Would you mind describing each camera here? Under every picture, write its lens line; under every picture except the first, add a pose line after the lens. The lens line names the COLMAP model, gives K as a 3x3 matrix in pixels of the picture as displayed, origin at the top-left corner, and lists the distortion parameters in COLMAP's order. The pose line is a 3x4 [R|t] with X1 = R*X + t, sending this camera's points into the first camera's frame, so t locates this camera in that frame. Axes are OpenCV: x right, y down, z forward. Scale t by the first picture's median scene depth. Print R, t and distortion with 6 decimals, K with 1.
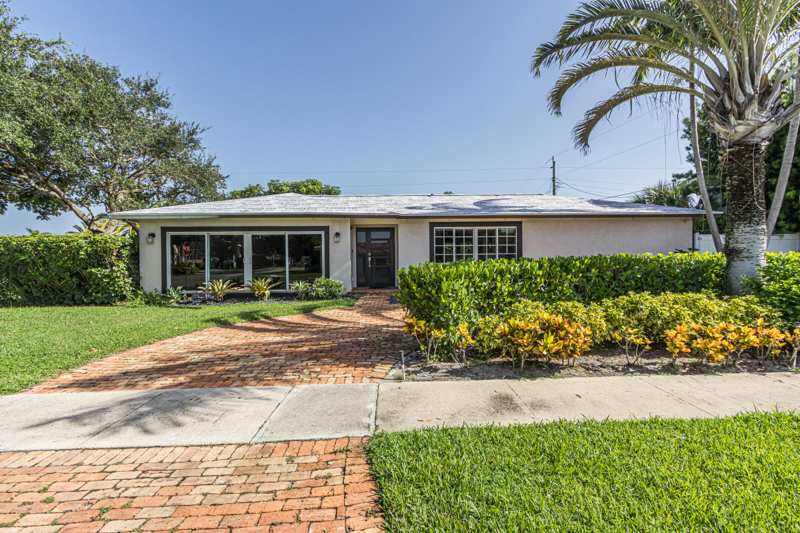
lens RADIAL K [[368.9, 0, 400.0], [0, 368.9, 266.5], [0, 0, 1]] dist [0.000690, 0.000068]
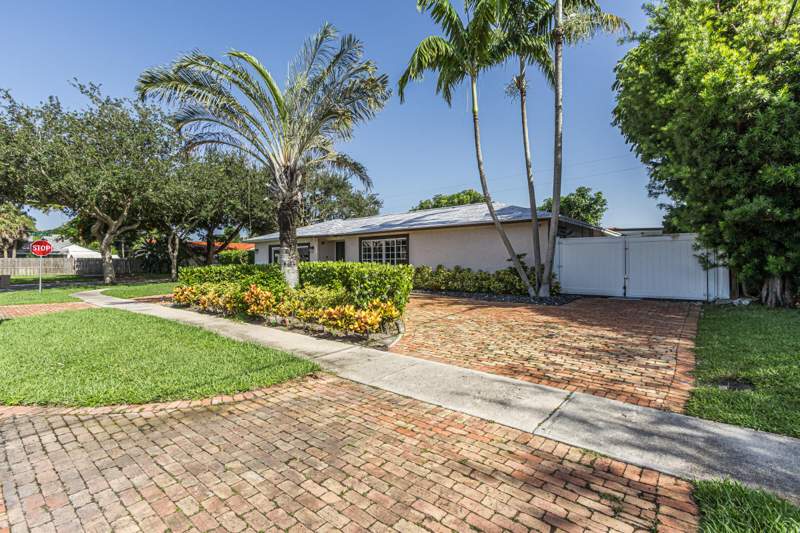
lens RADIAL K [[368.9, 0, 400.0], [0, 368.9, 266.5], [0, 0, 1]] dist [0.000690, 0.000068]
pose [[0.735009, 0.015362, -0.677884, 1.264474], [-0.011776, 0.999882, 0.009892, -0.021287], [0.677955, 0.000712, 0.735103, 0.032961]]
